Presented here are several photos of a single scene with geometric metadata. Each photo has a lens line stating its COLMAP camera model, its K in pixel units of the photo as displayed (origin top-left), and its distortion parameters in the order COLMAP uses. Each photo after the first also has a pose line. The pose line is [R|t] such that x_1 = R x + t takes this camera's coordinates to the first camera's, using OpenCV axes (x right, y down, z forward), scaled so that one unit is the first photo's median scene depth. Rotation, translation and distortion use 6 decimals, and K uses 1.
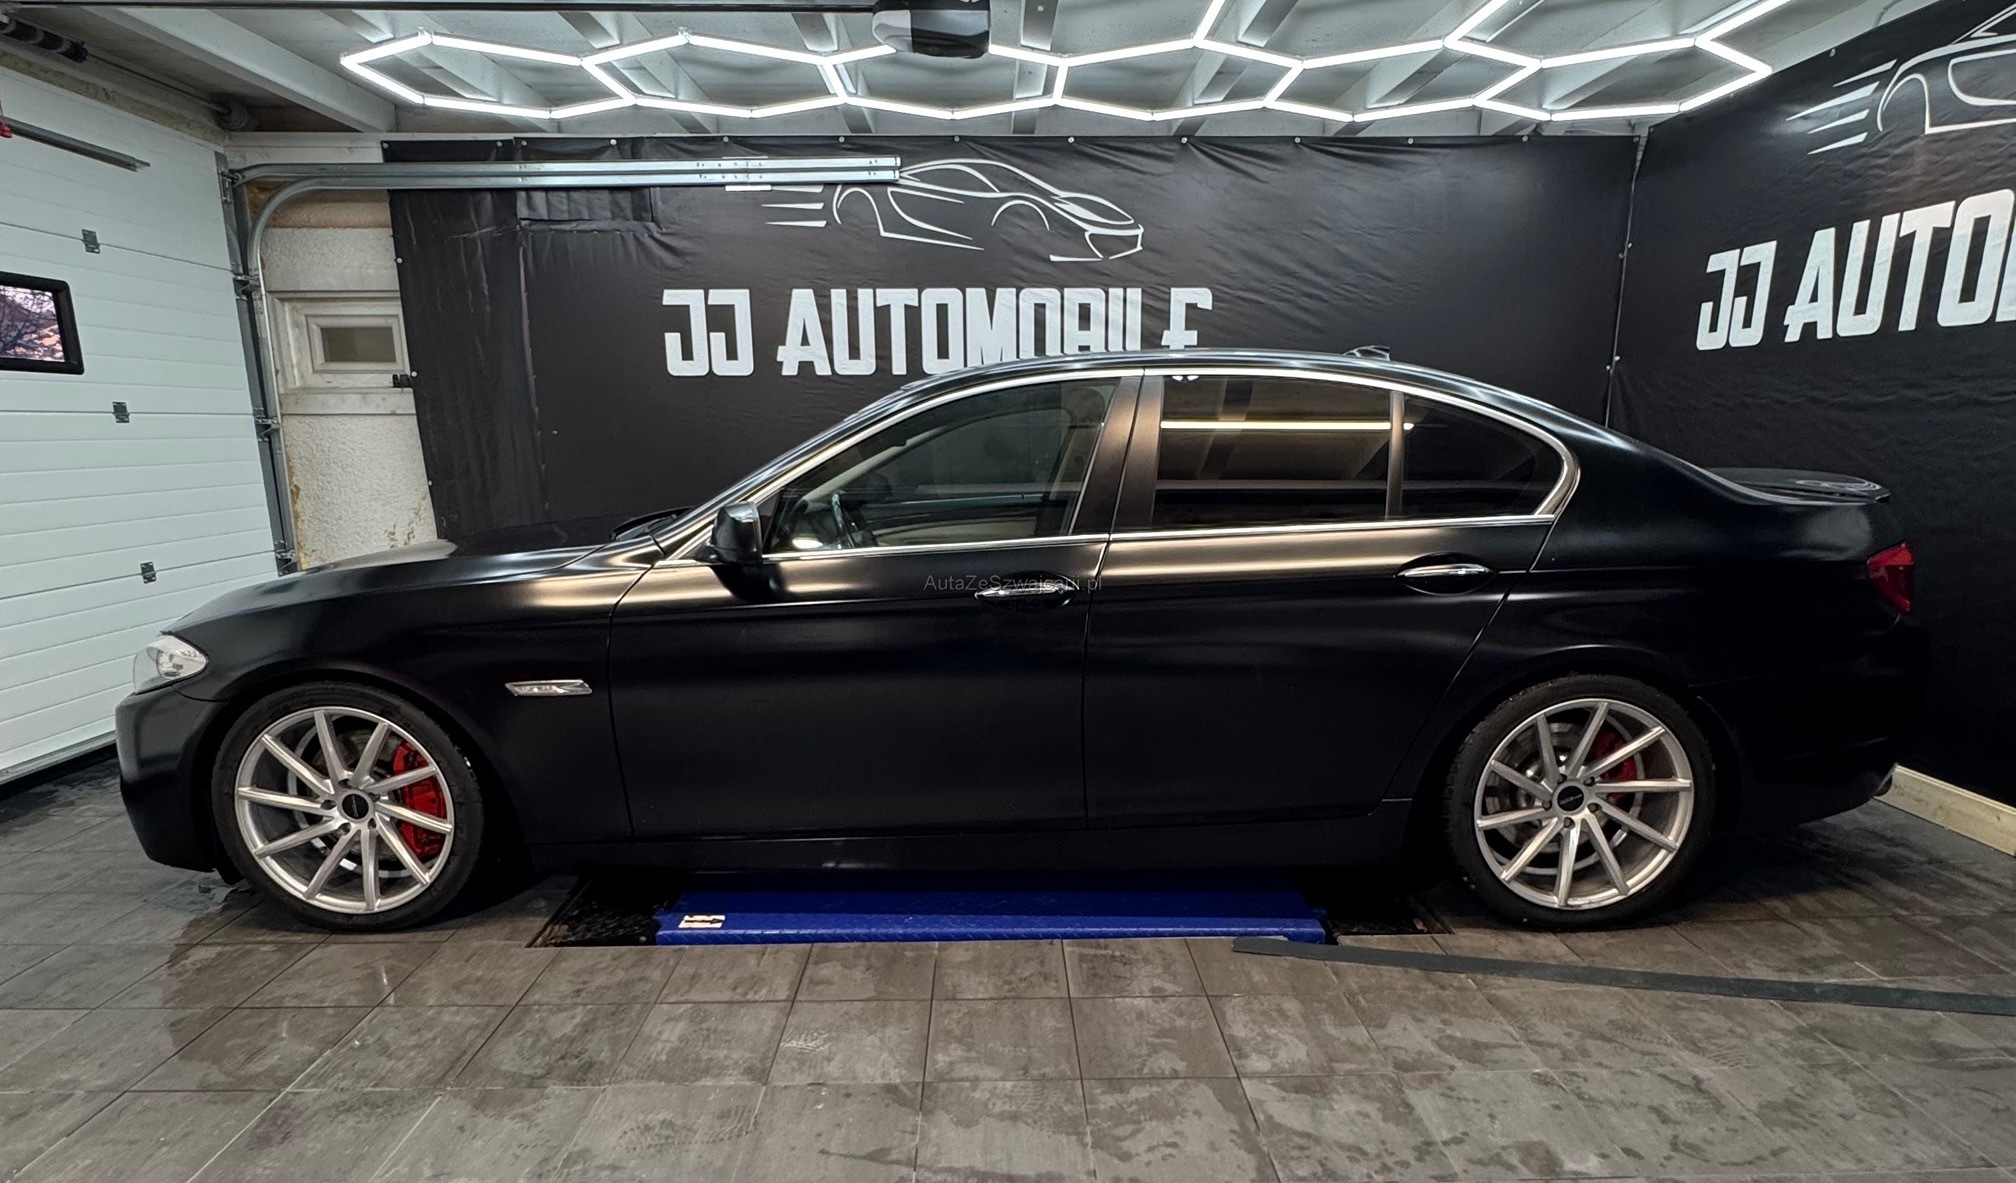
lens RADIAL K [[1070.7, 0, 996.6], [0, 1070.7, 659.1], [0, 0, 1]] dist [-0.001992, 0.000179]
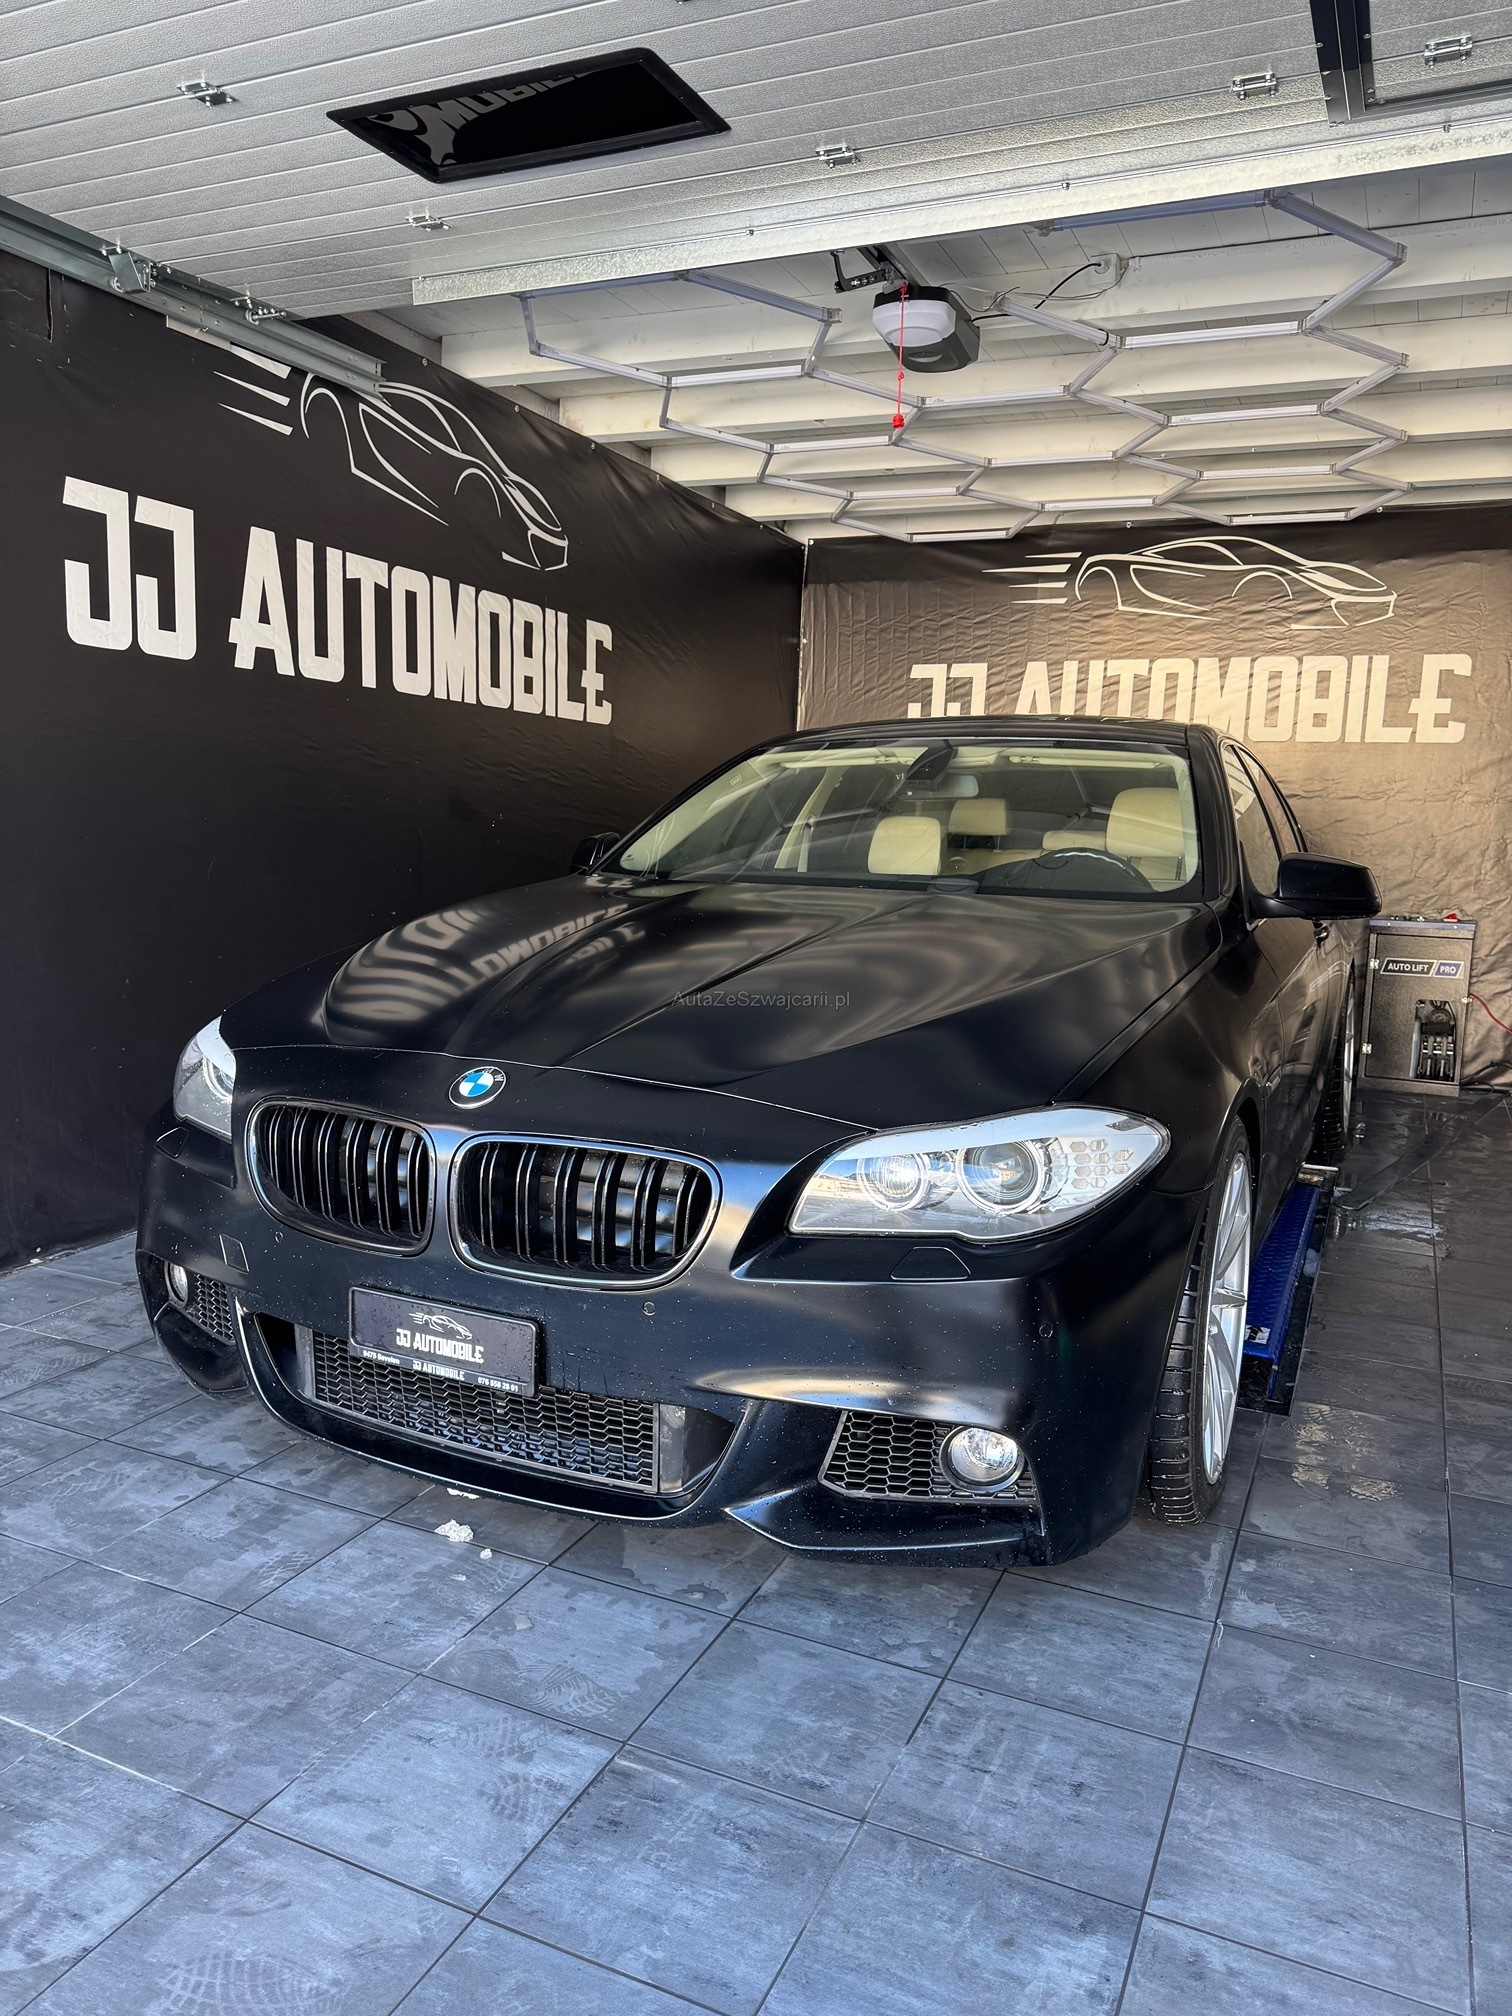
lens RADIAL K [[1438.9, 0, 735.5], [0, 1438.9, 1010.9], [0, 0, 1]] dist [0.021954, -0.026615]
pose [[0.432333, -0.098542, 0.896314, -0.830590], [0.166454, 0.985649, 0.028075, -0.063619], [-0.886218, 0.137057, 0.442531, 0.463146]]
